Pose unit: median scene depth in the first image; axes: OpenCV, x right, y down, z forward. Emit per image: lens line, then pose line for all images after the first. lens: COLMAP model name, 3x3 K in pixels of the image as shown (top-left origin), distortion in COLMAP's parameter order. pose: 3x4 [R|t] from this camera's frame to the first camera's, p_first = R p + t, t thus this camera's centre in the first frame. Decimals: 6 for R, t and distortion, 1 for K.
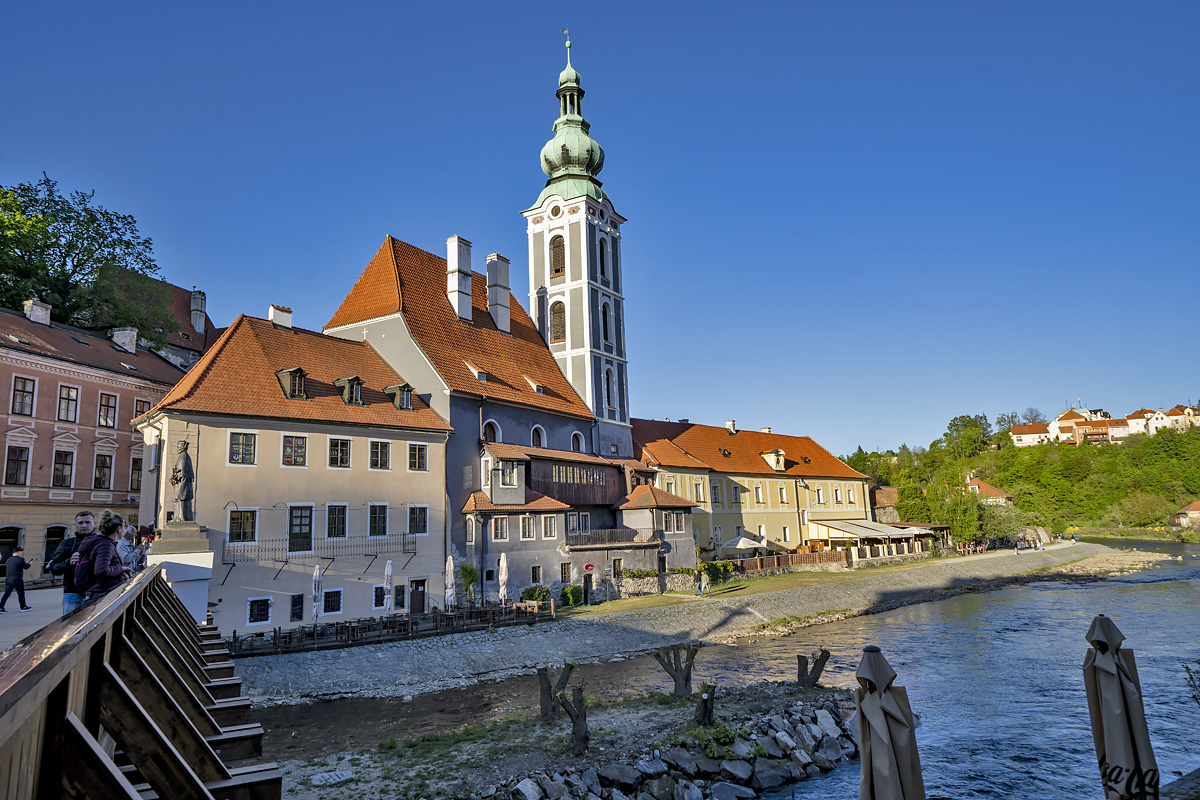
lens RADIAL K [[785.4, 0, 600.0], [0, 785.4, 400.0], [0, 0, 1]] dist [0.031013, -0.002005]
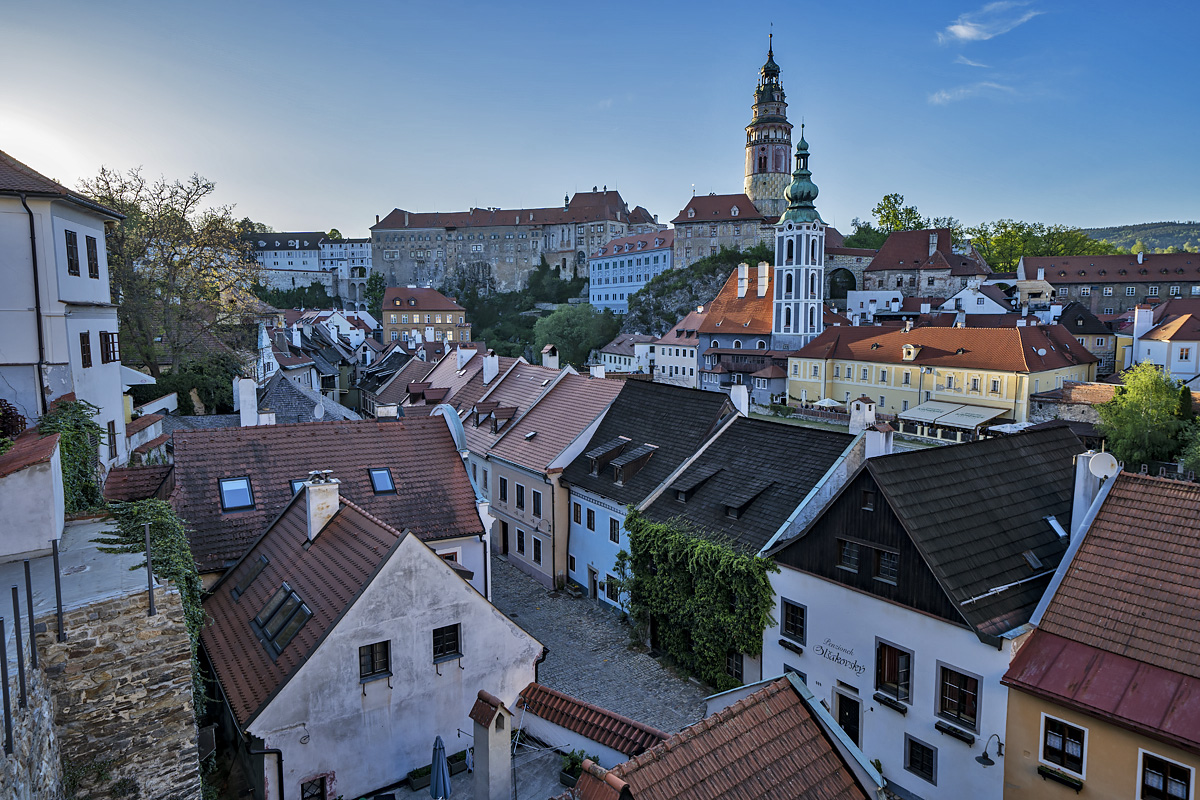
lens RADIAL K [[785.4, 0, 600.0], [0, 785.4, 400.0], [0, 0, 1]] dist [0.031013, -0.002005]
pose [[-0.329555, 0.133657, -0.934628, 2.100152], [0.163329, 0.983075, 0.082994, -0.052052], [0.929902, -0.125301, -0.345807, 1.207074]]
